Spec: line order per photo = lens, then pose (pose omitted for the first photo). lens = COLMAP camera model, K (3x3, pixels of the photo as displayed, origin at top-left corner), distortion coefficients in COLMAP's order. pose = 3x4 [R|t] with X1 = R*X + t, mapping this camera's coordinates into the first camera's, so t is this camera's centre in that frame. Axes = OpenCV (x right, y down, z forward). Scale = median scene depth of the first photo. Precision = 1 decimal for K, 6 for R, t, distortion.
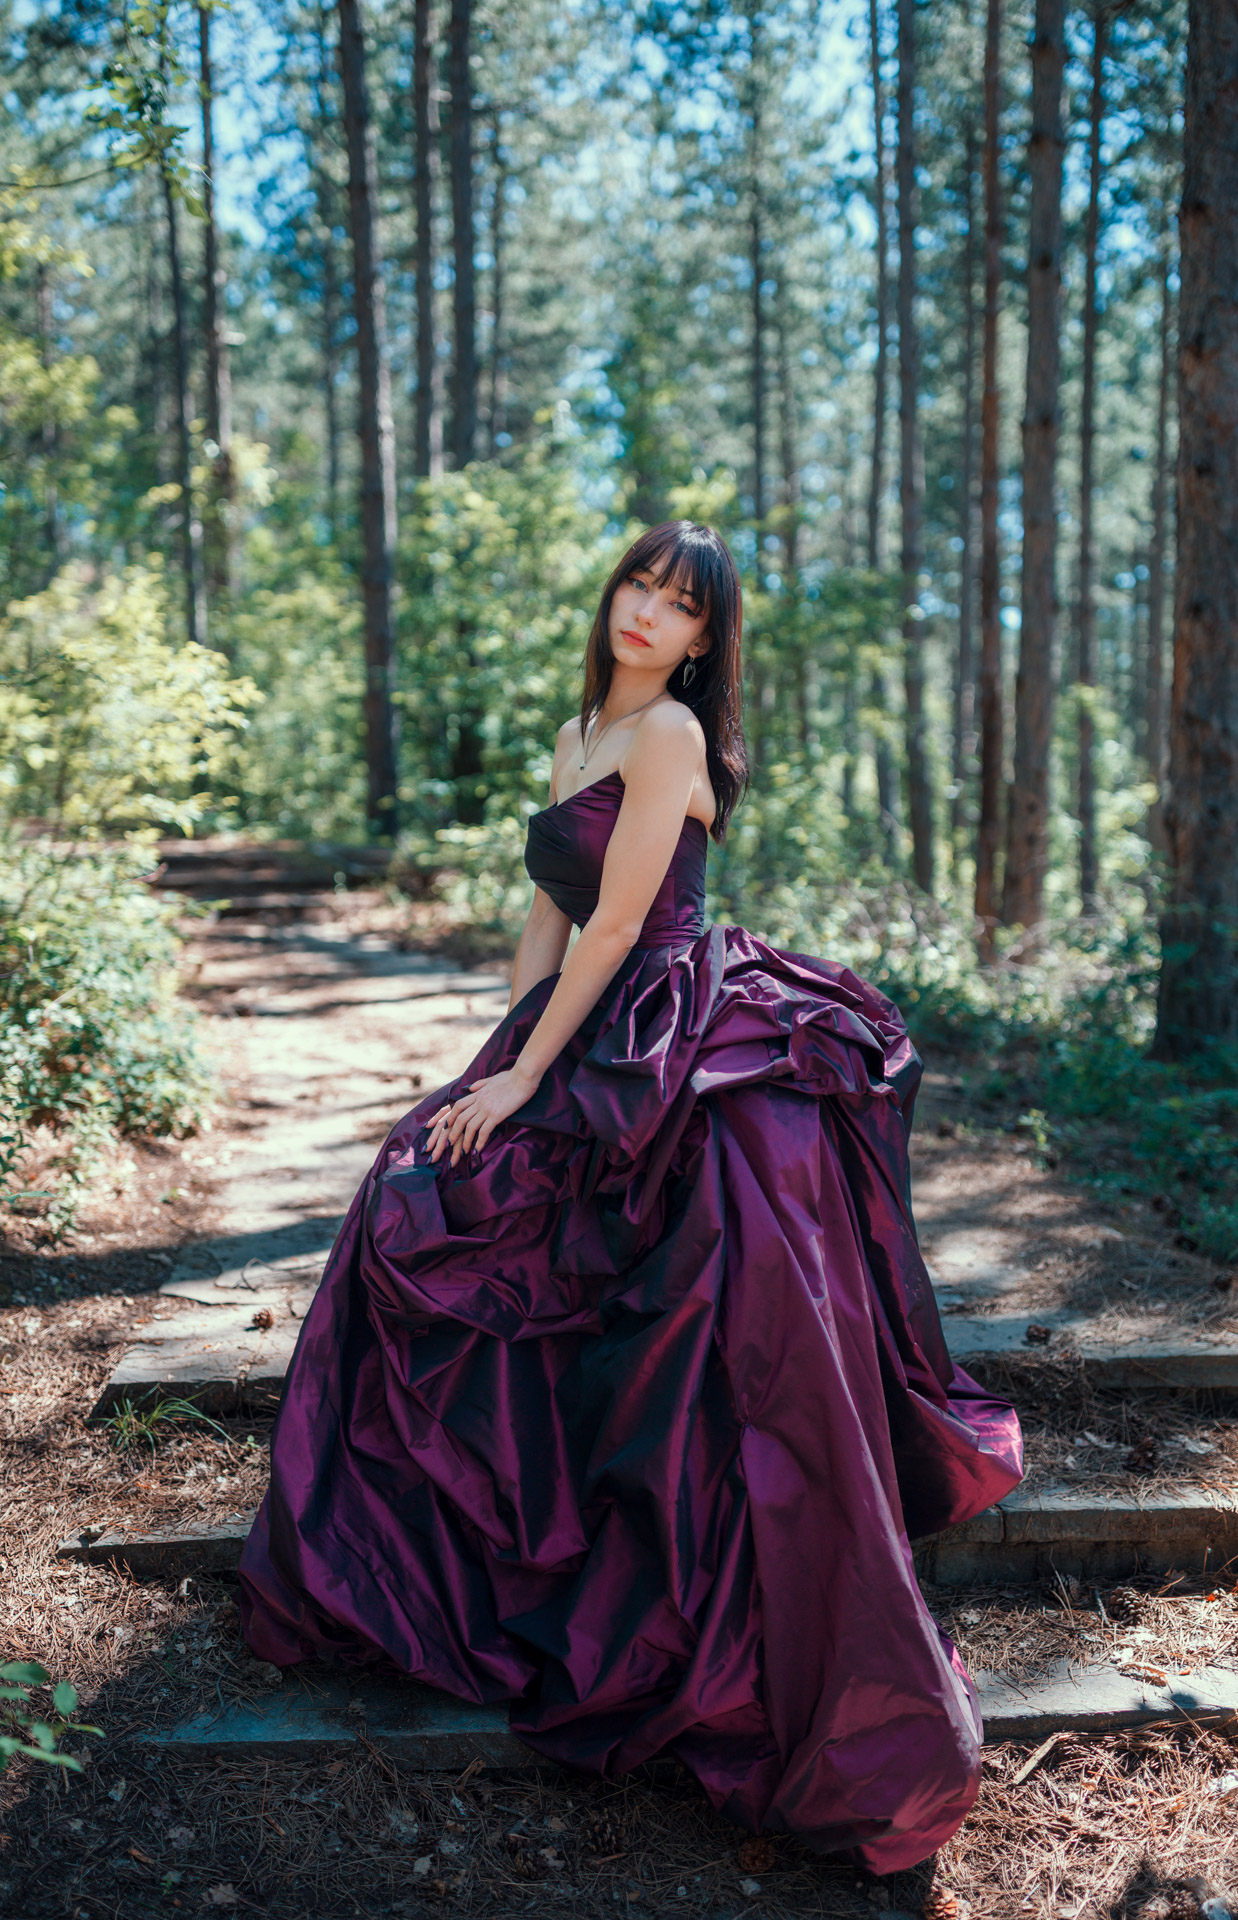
lens RADIAL K [[1959.7, 0, 611.8], [0, 1959.7, 960.5], [0, 0, 1]] dist [-0.079564, 0.000000]
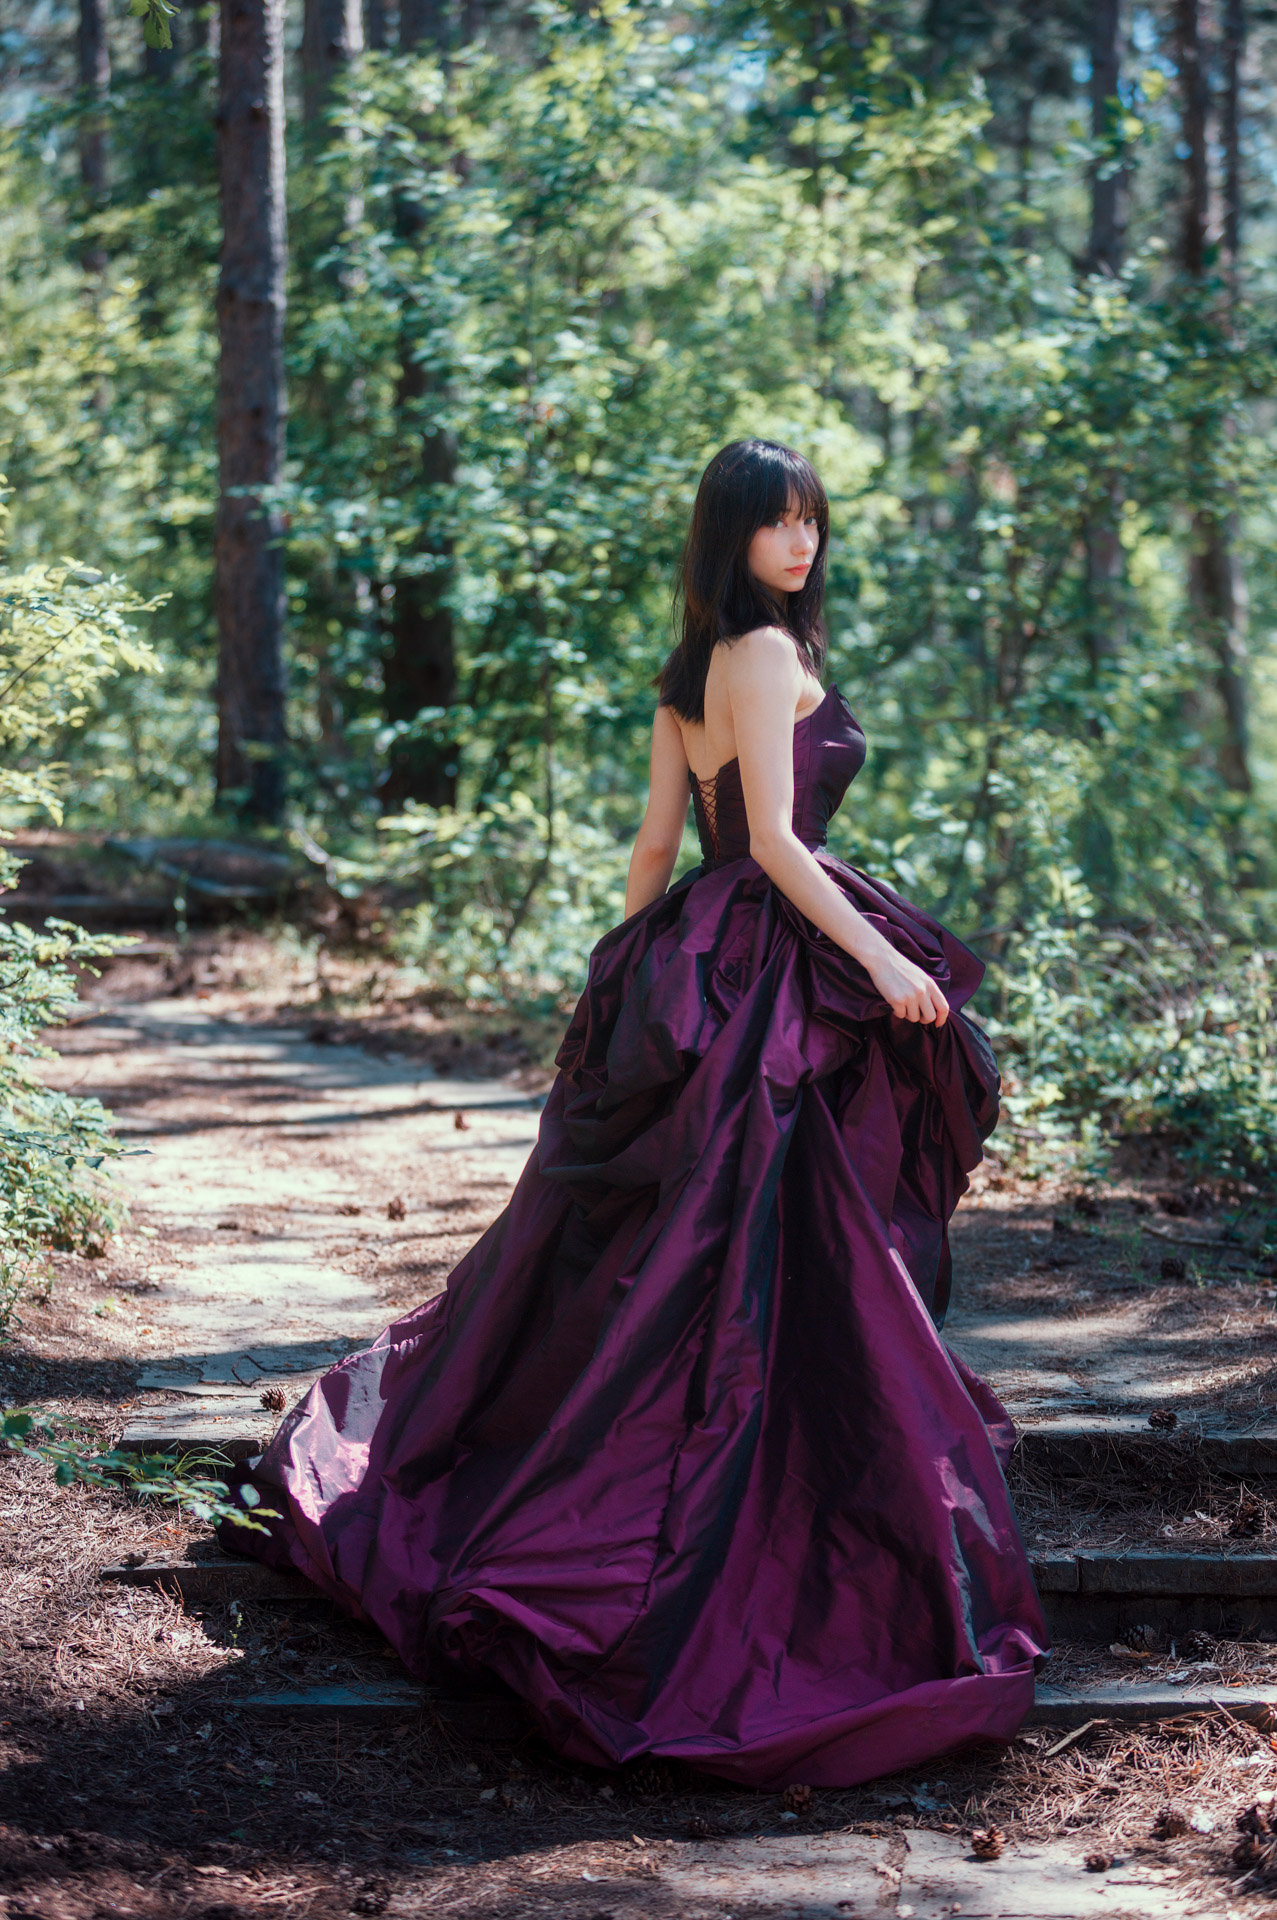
lens RADIAL K [[4936.0, 0, 637.0], [0, 4936.0, 960.4], [0, 0, 1]] dist [-0.172112, 0.000000]
pose [[0.999742, 0.011732, -0.019450, 0.017475], [-0.012375, 0.999370, -0.033279, 0.045656], [0.019047, 0.033511, 0.999257, -0.907631]]
